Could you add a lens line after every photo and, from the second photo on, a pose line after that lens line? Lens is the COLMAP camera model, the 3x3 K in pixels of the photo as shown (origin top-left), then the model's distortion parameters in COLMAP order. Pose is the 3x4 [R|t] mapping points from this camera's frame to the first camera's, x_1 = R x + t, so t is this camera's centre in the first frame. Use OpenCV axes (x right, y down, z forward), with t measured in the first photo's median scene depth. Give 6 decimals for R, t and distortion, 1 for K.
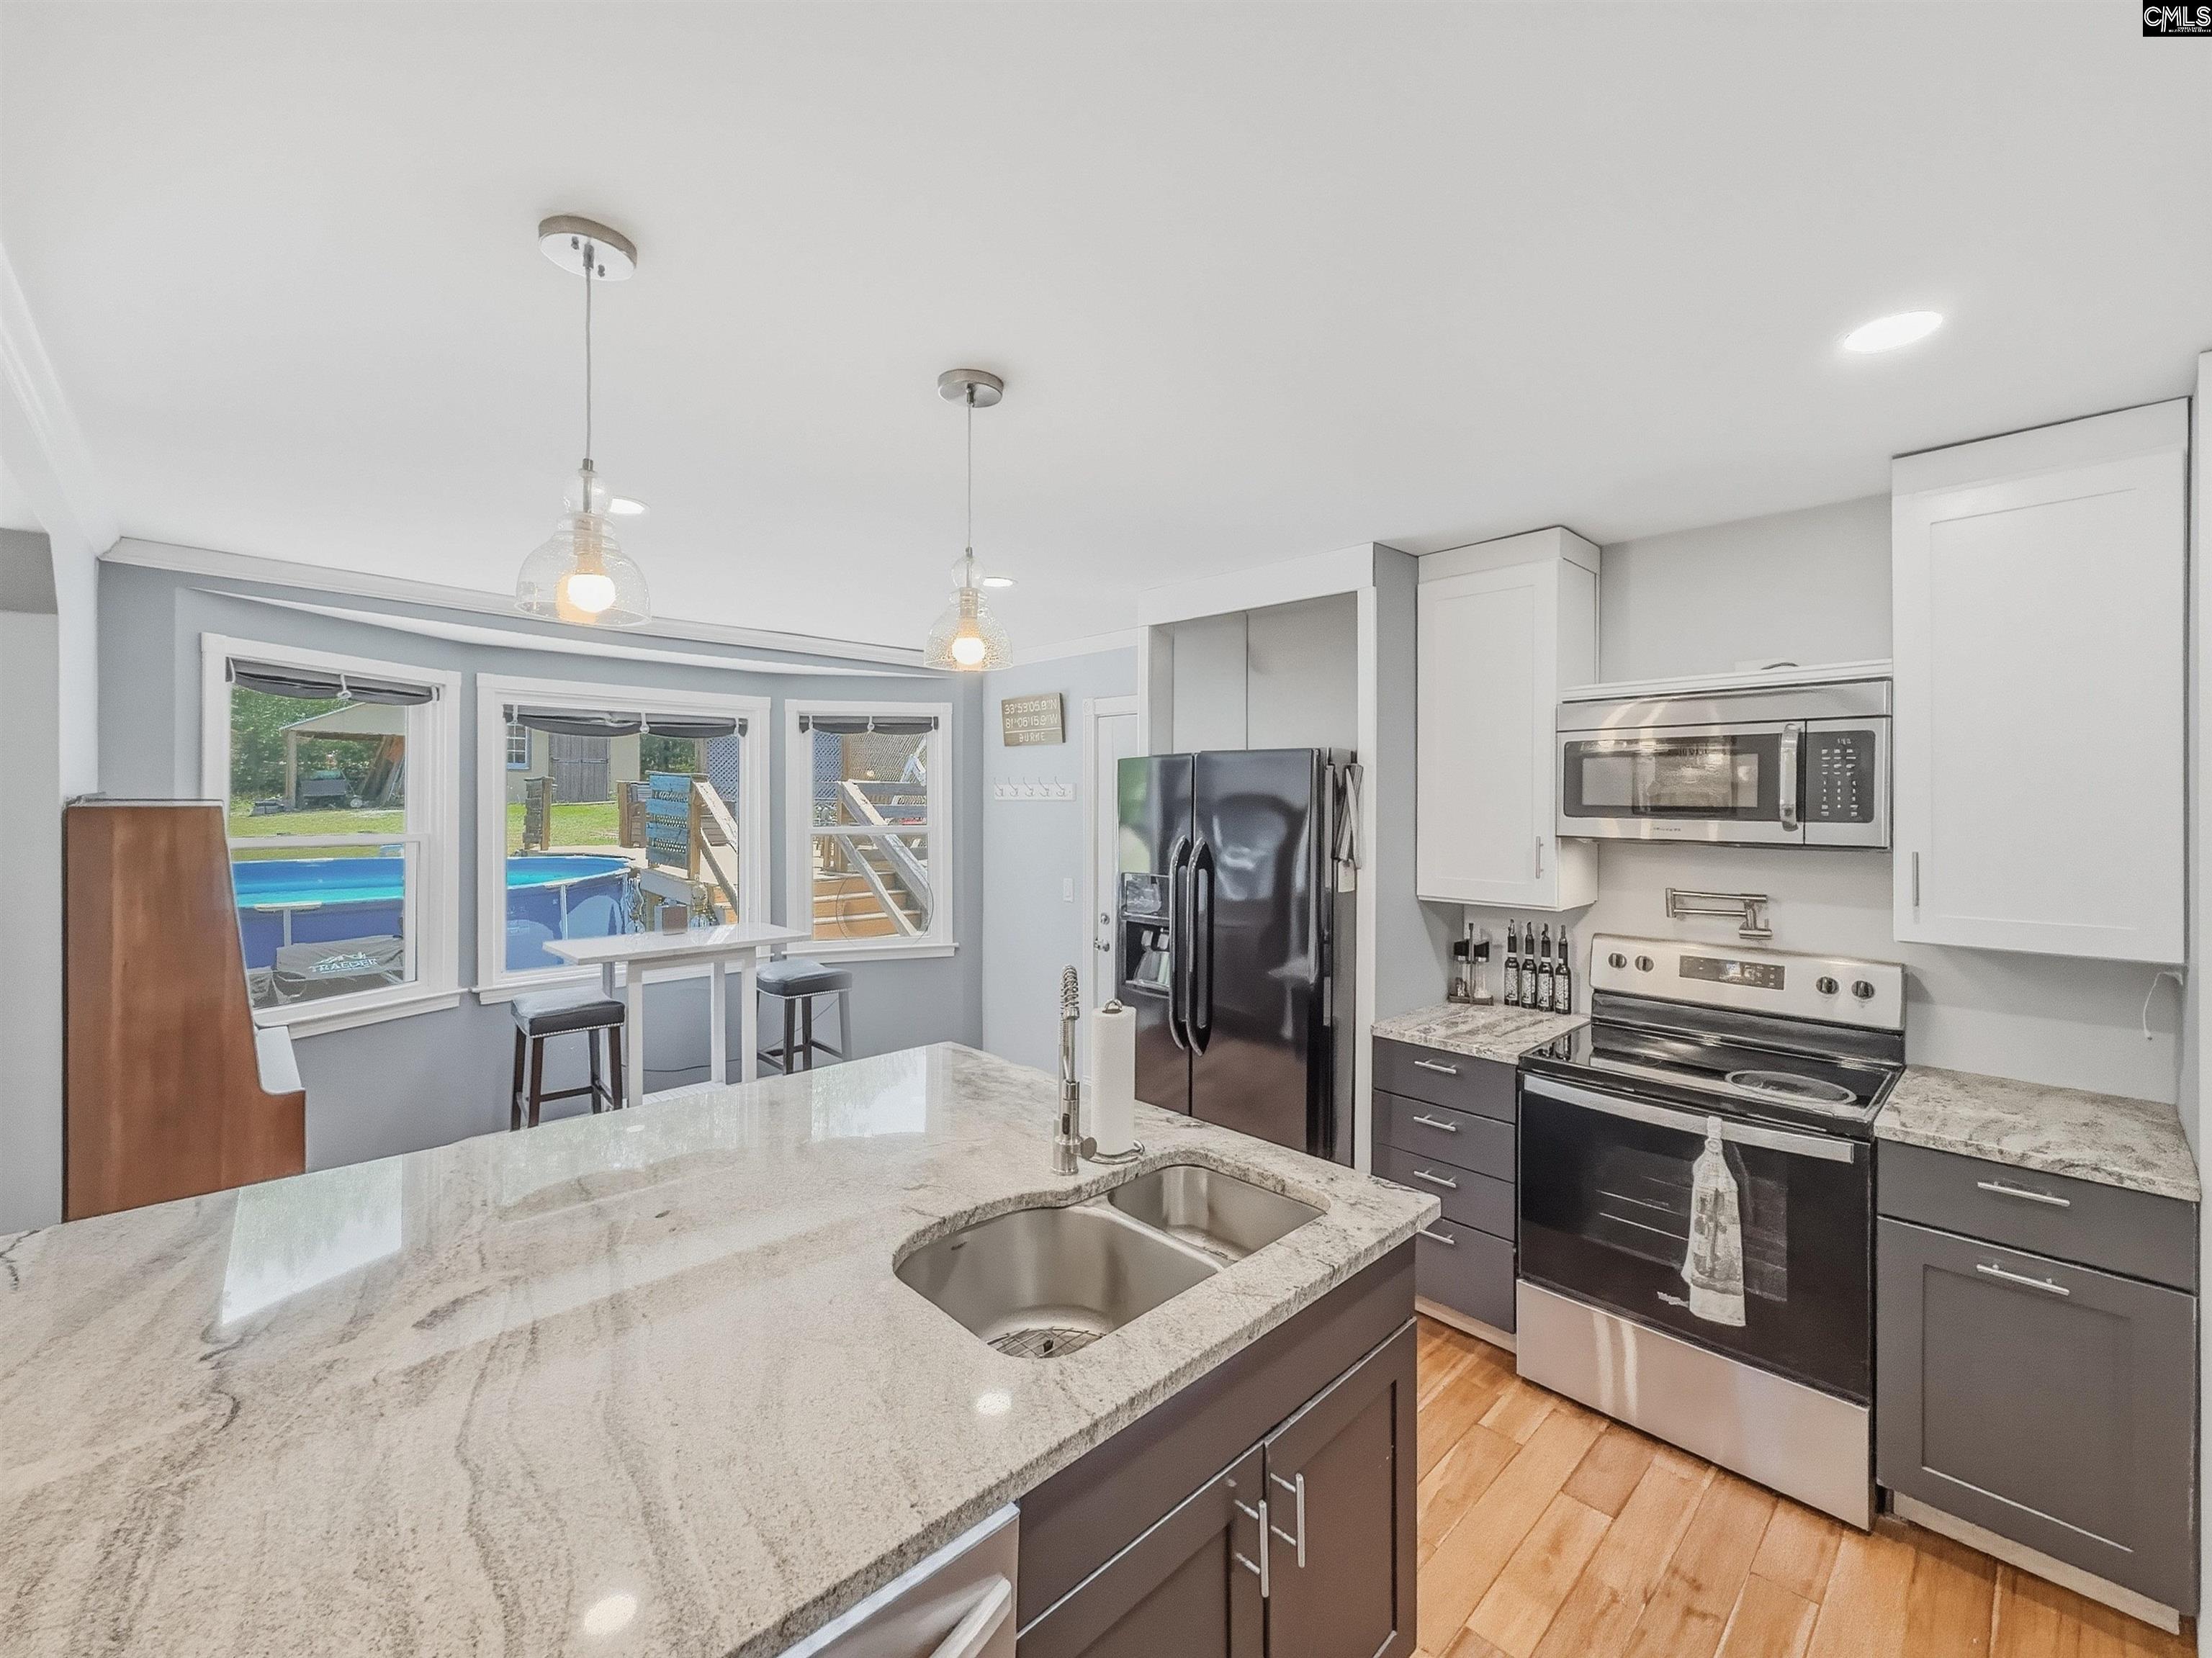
lens RADIAL K [[916.8, 0, 1099.1], [0, 916.8, 808.1], [0, 0, 1]] dist [-0.004379, 0.002165]
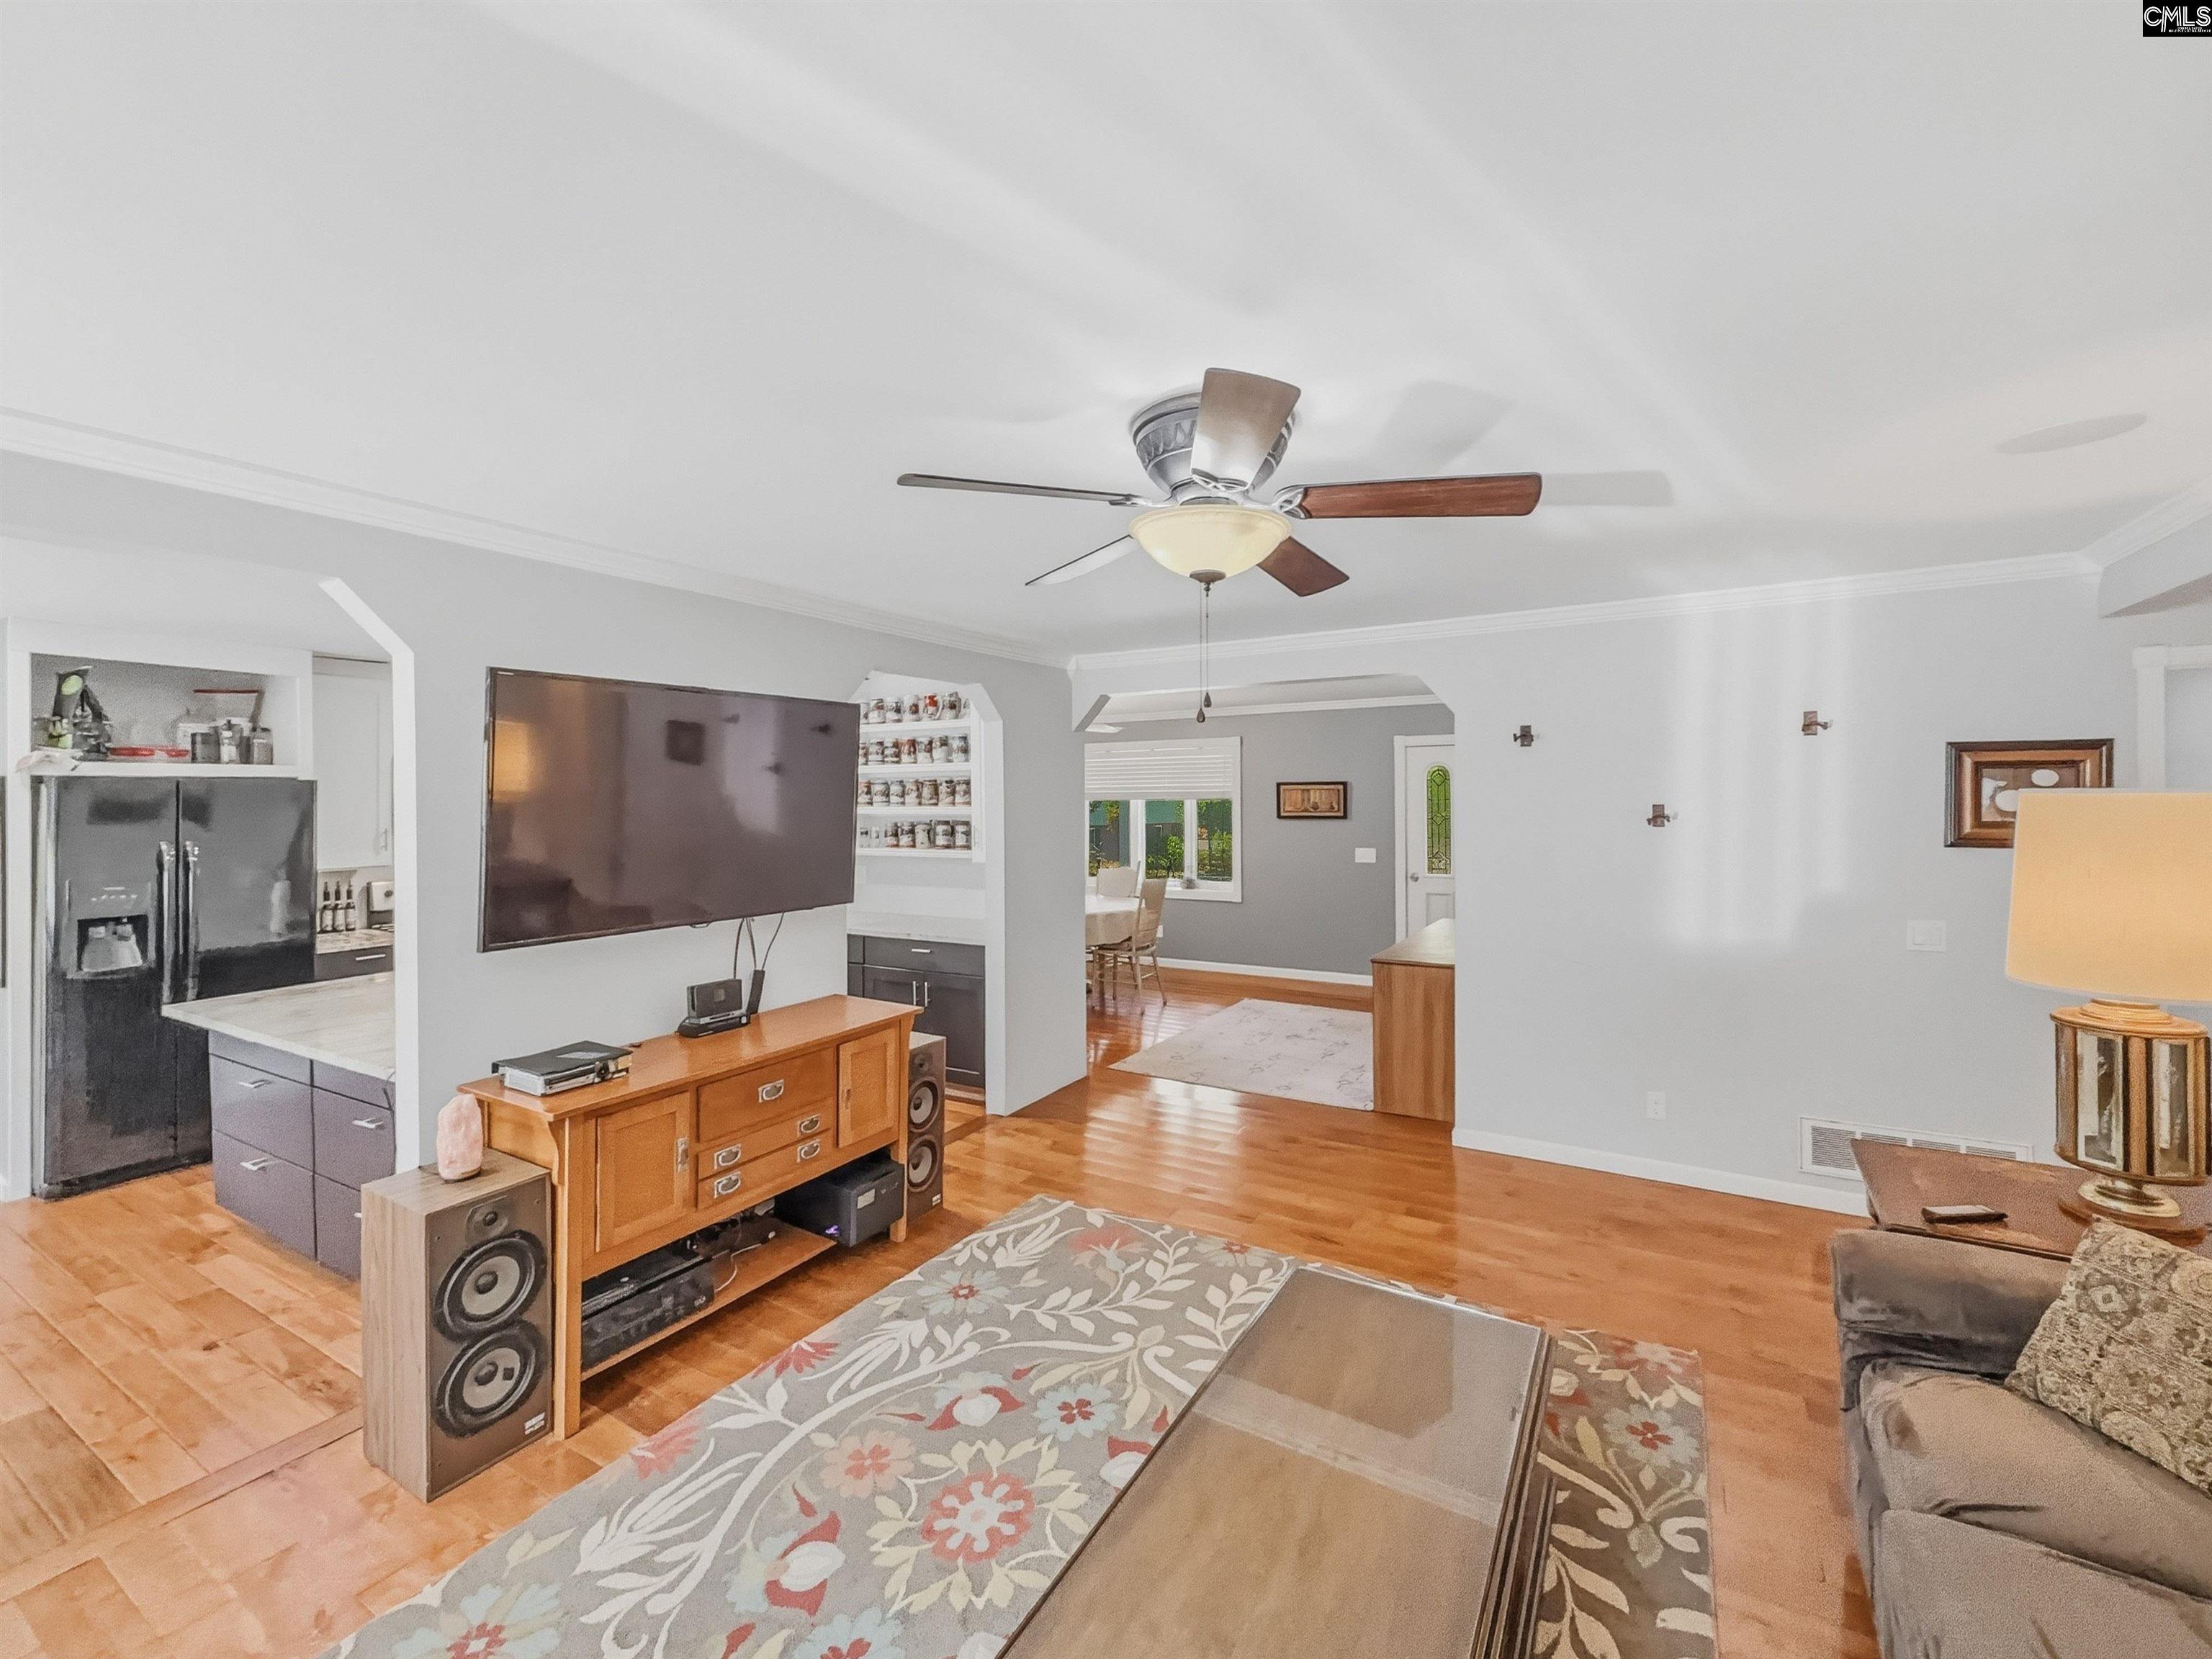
lens RADIAL K [[916.9, 0, 1102.2], [0, 916.9, 801.6], [0, 0, 1]] dist [-0.004379, 0.002165]
pose [[-0.277795, 0.003142, 0.960635, -1.558984], [0.017595, 0.999844, 0.001818, -0.000493], [-0.960479, 0.017408, -0.277806, 0.101235]]
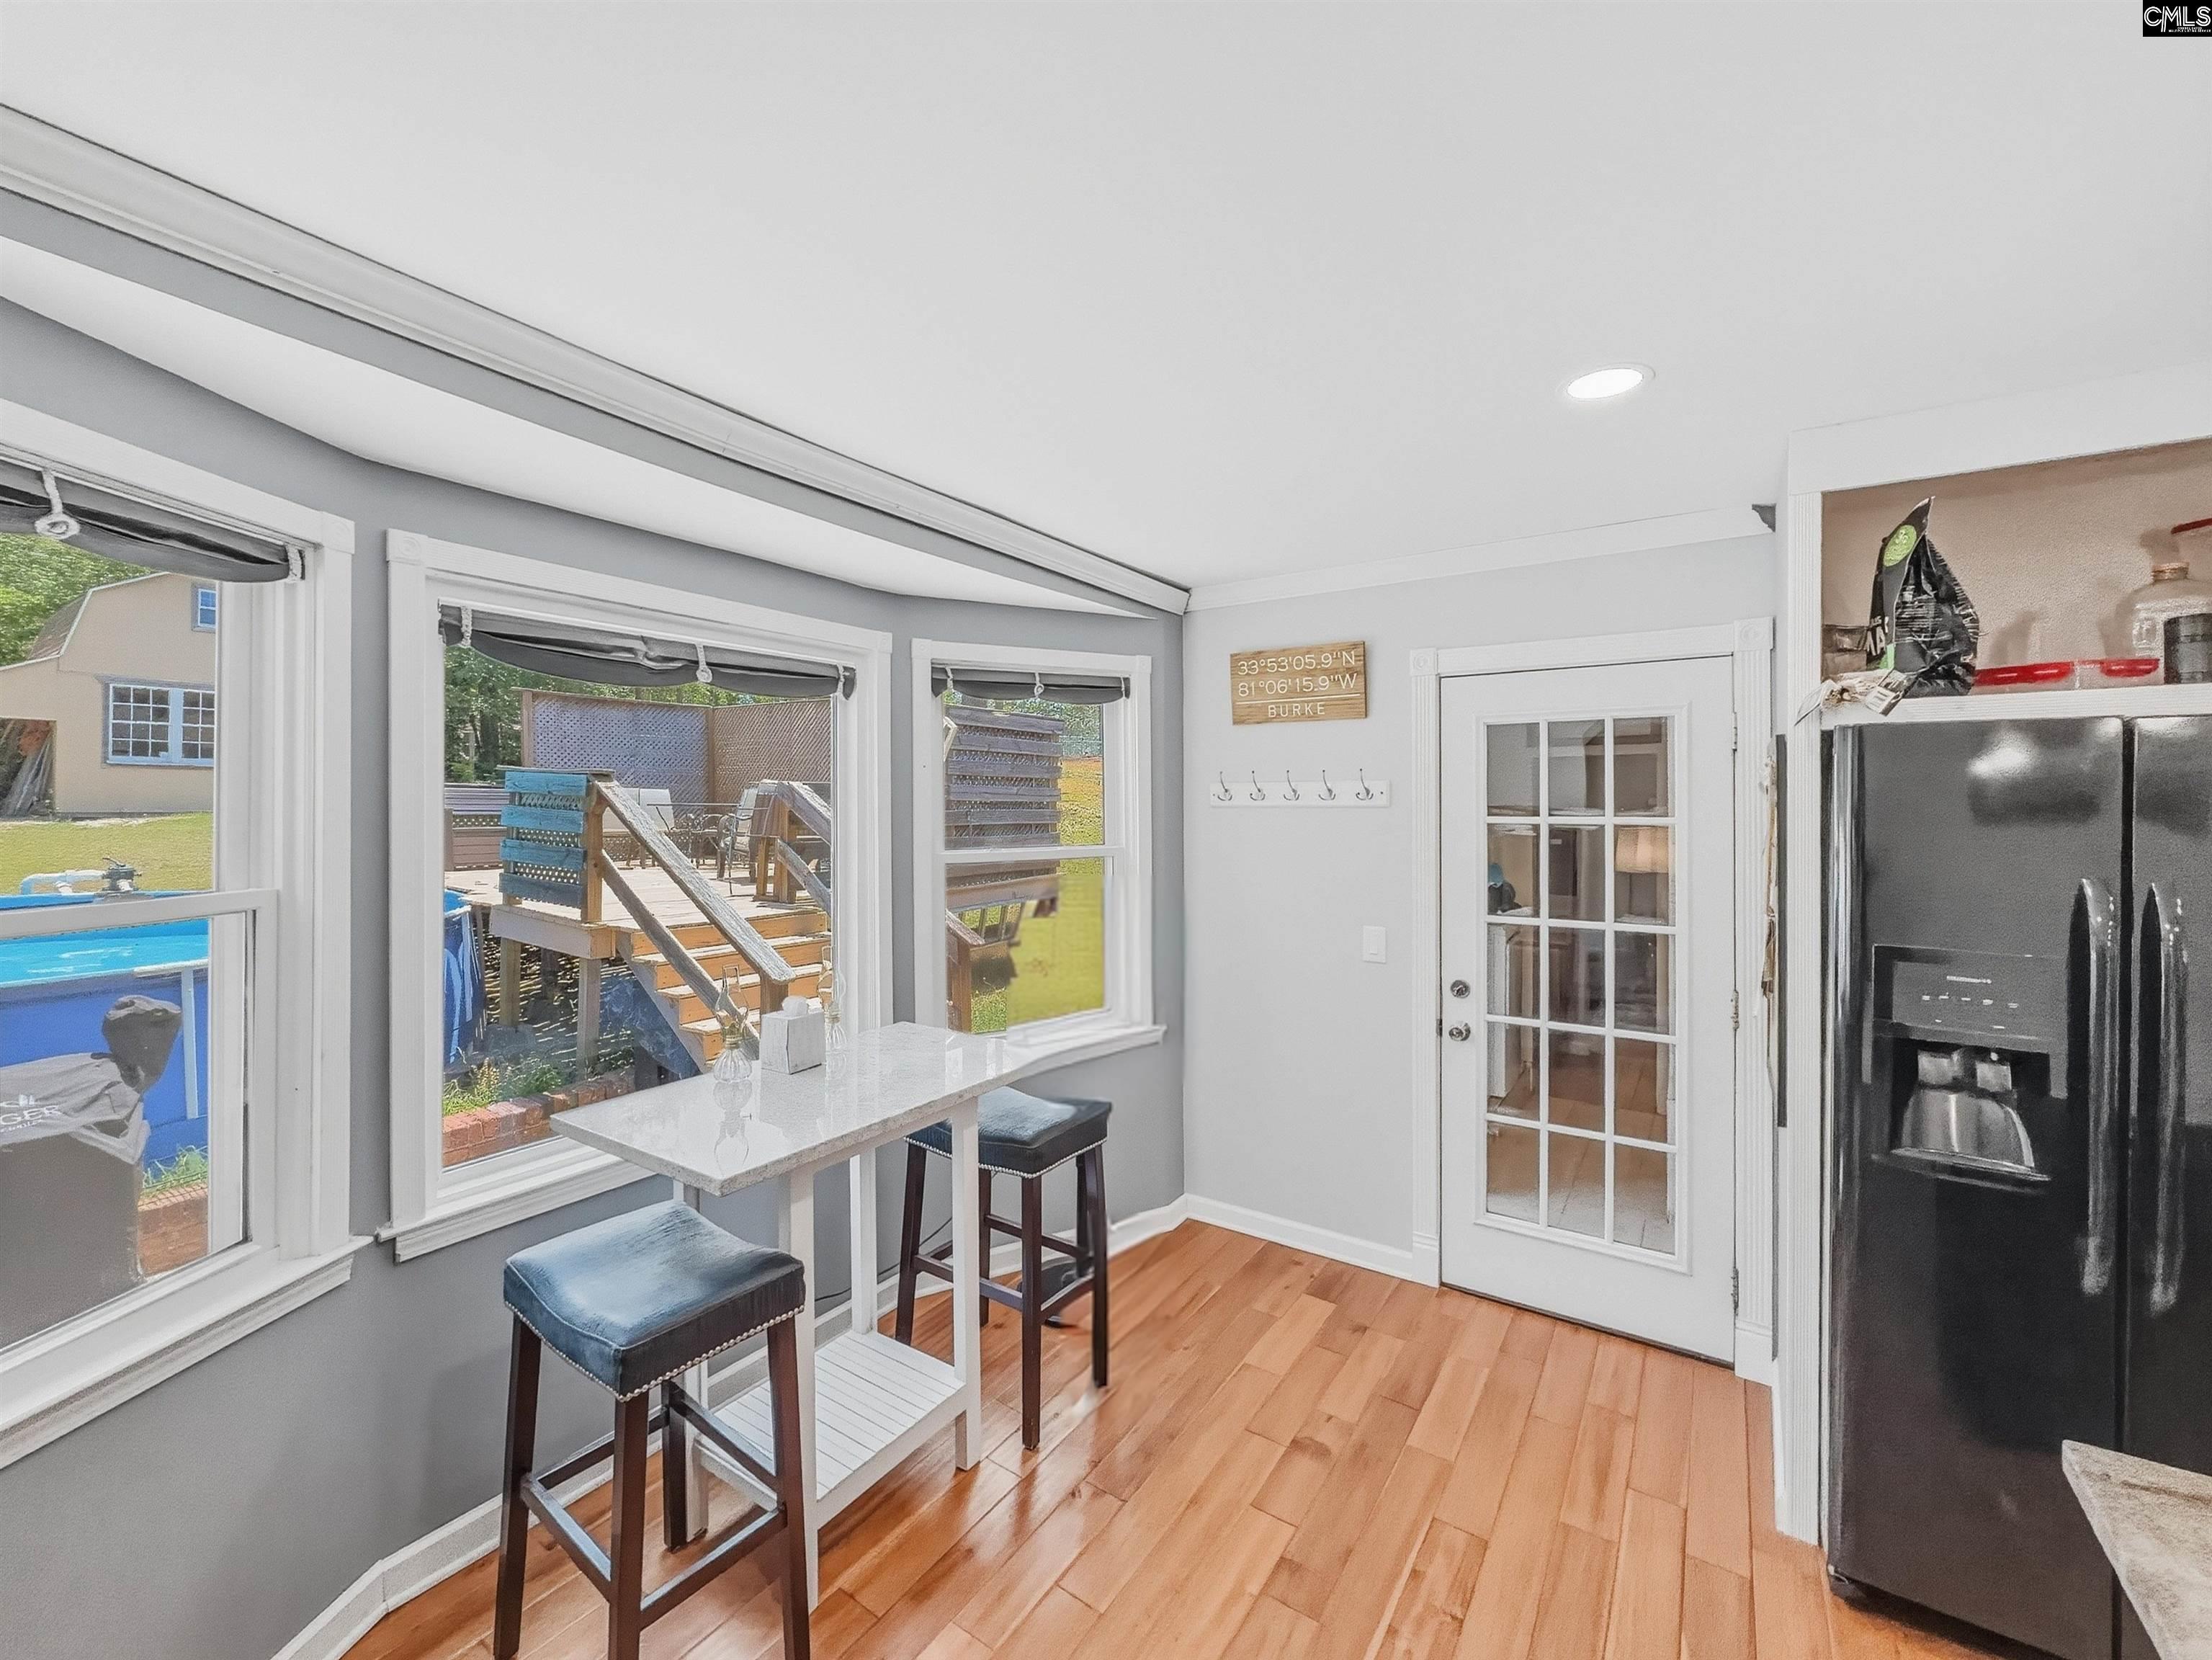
lens RADIAL K [[917.0, 0, 1095.9], [0, 917.0, 809.3], [0, 0, 1]] dist [-0.004379, 0.002165]
pose [[0.977075, -0.004913, 0.212839, -0.579901], [0.005570, 0.999981, -0.002488, -0.008667], [-0.212823, 0.003616, 0.977084, 0.646254]]
